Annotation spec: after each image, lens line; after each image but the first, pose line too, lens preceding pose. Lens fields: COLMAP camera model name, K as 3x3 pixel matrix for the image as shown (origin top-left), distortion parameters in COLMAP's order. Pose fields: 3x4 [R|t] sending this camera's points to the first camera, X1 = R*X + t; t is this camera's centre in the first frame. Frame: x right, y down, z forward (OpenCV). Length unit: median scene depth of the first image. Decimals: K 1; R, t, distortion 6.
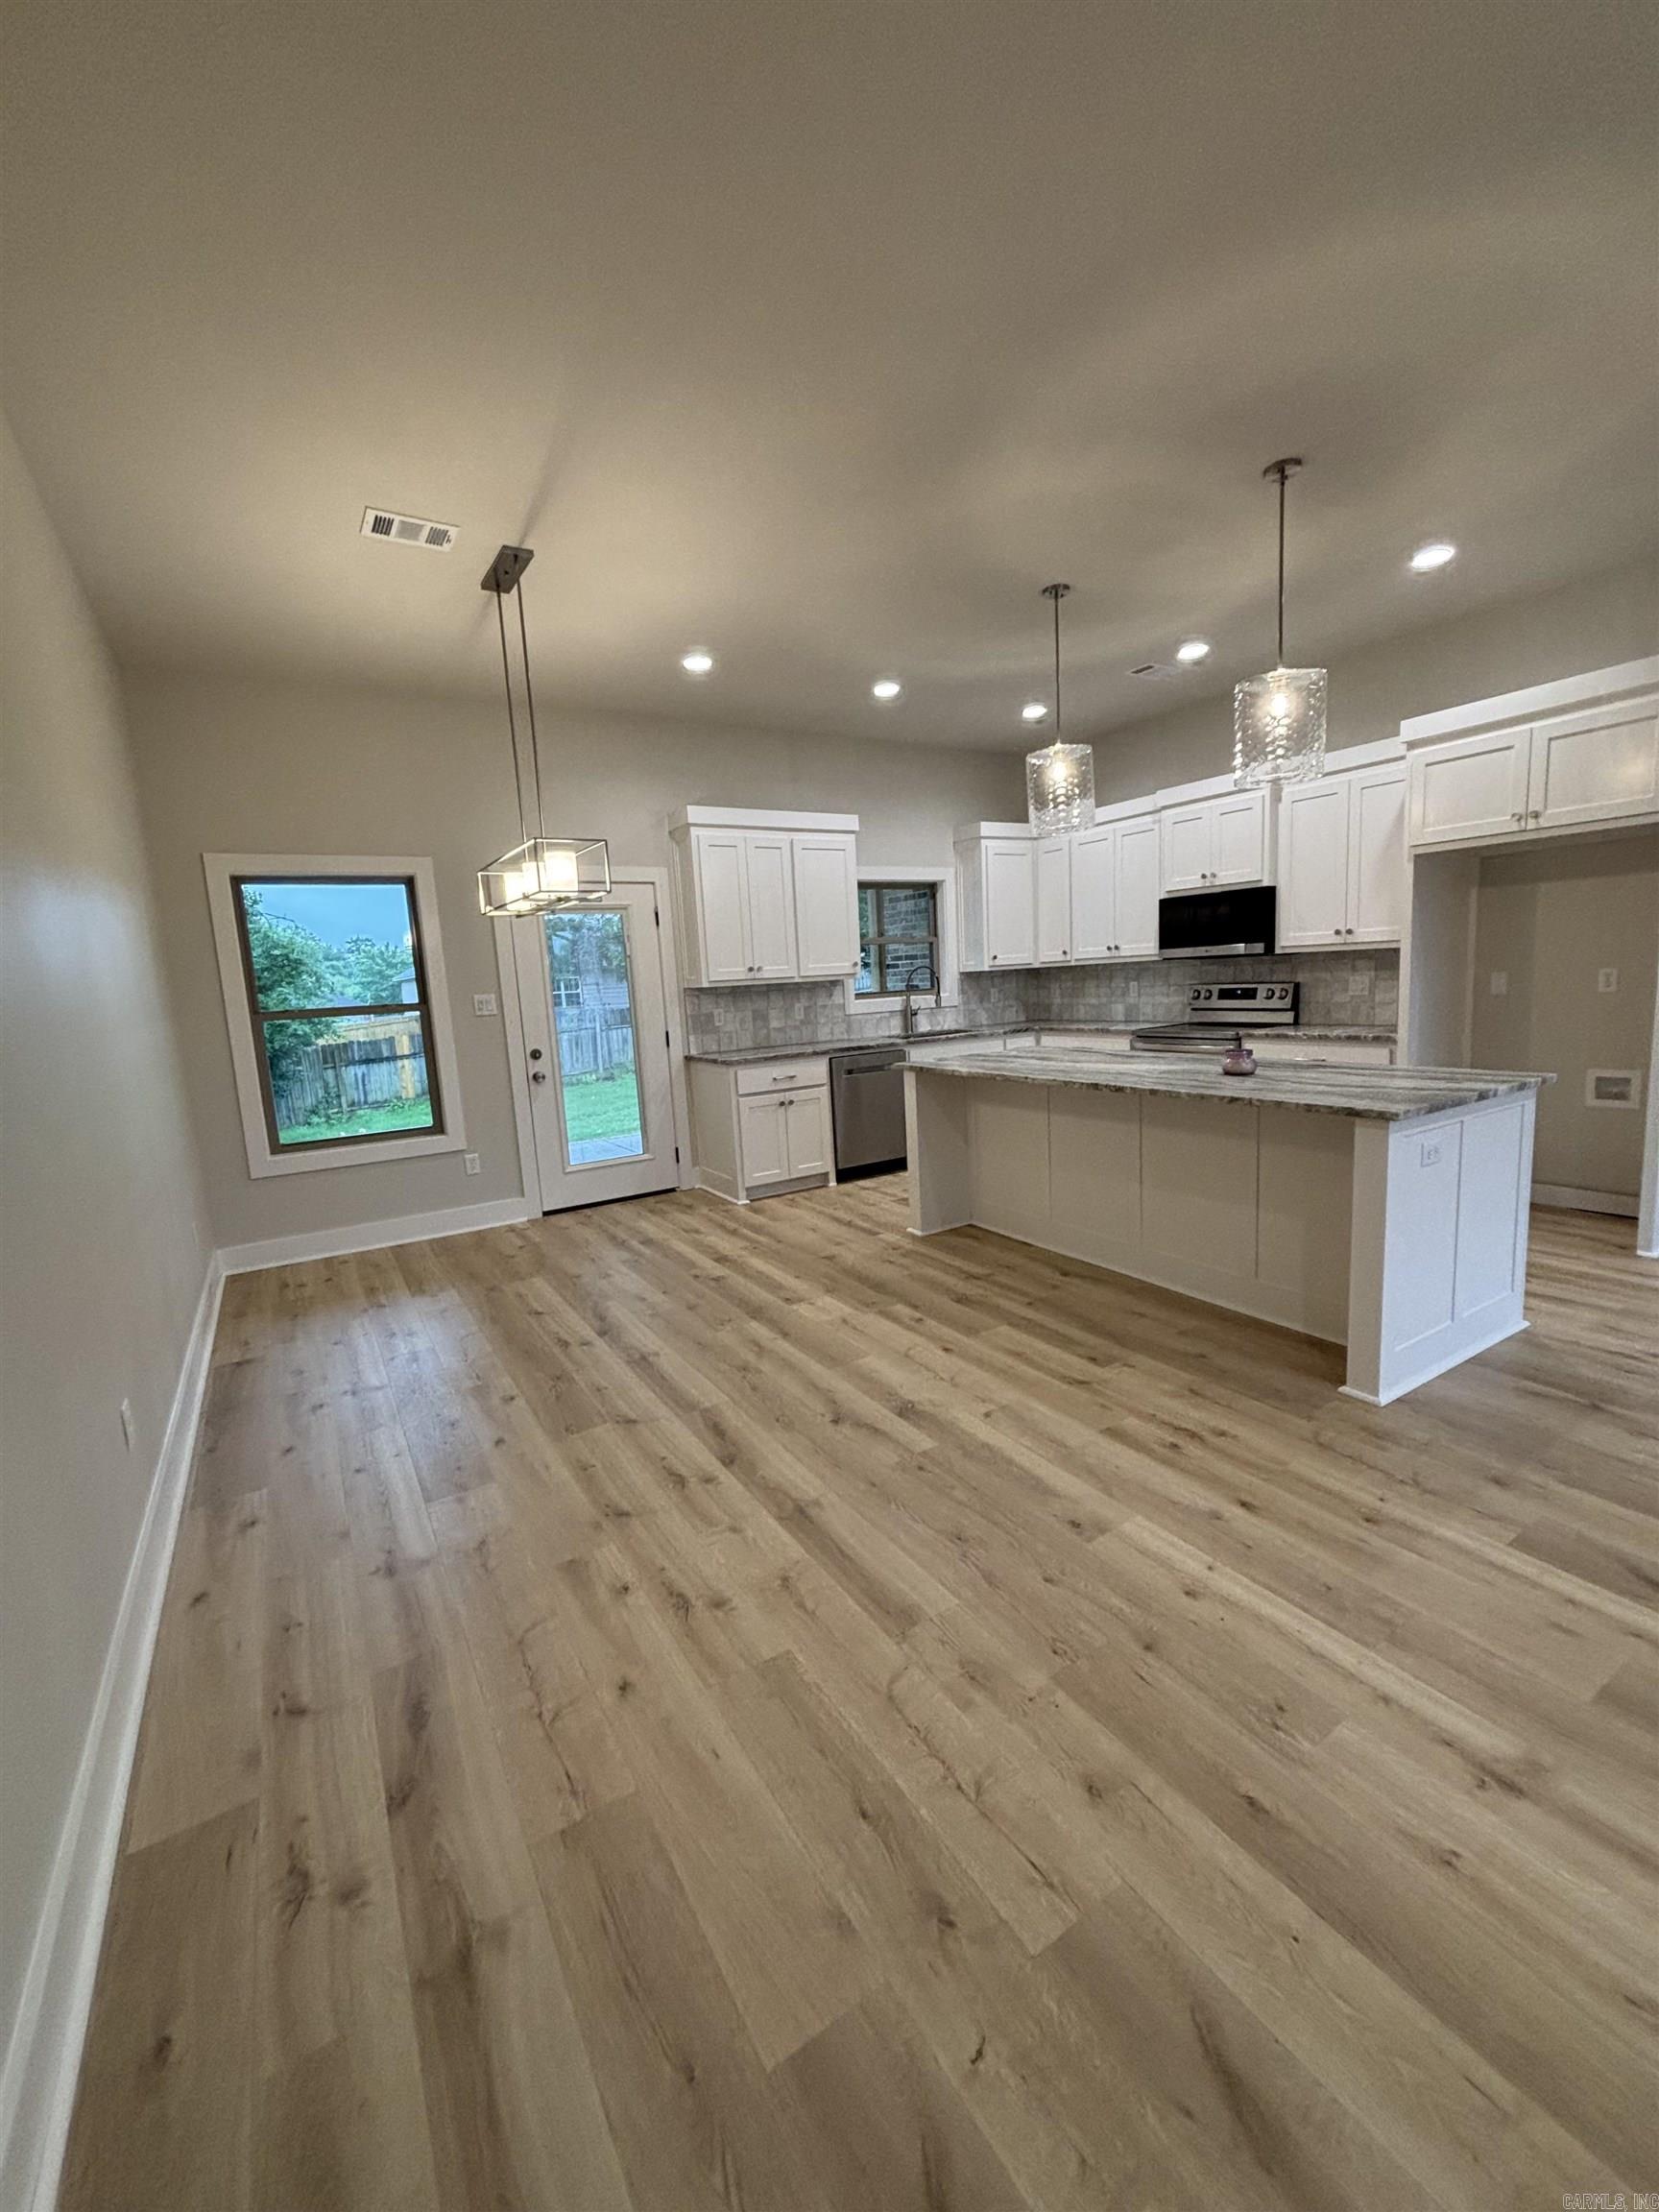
lens RADIAL K [[880.9, 0, 829.1], [0, 880.9, 1108.5], [0, 0, 1]] dist [-0.000081, -0.000528]
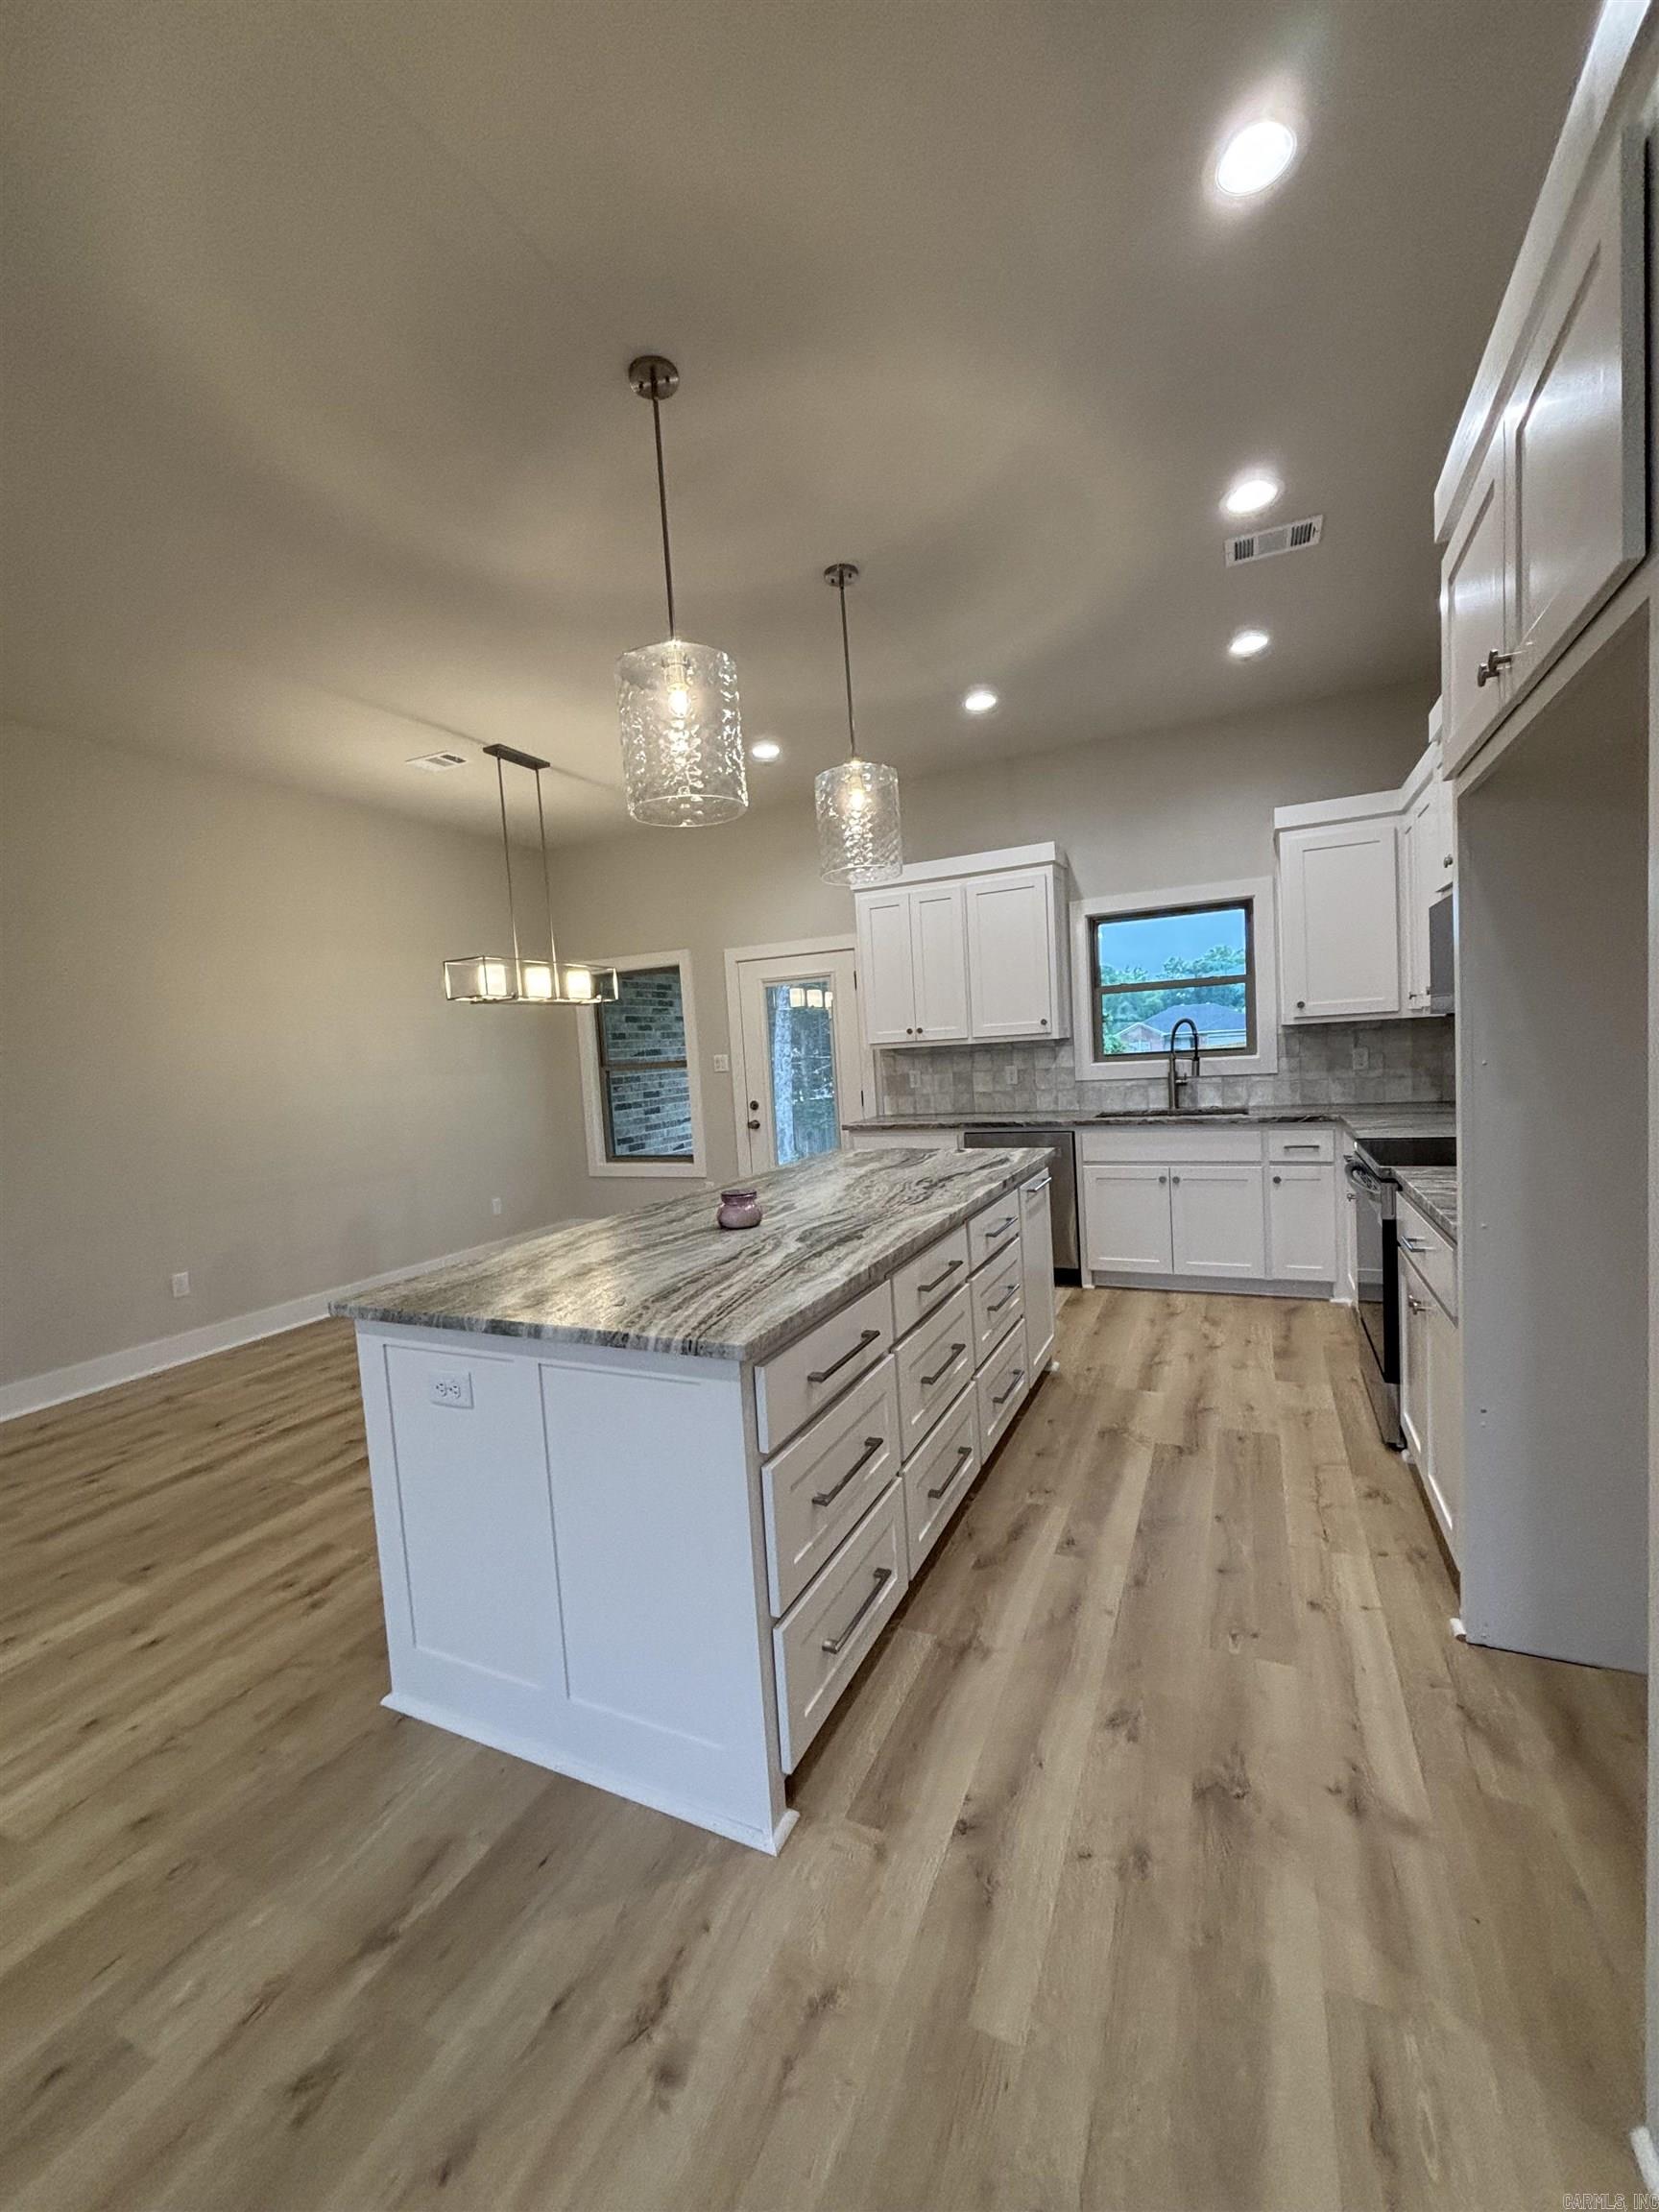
lens RADIAL K [[880.9, 0, 829.1], [0, 880.9, 1108.5], [0, 0, 1]] dist [-0.000081, -0.000528]
pose [[0.554405, 0.078786, -0.828509, 0.687583], [-0.093202, 0.995124, 0.032264, -0.103576], [0.827012, 0.059331, 0.559045, 0.428907]]
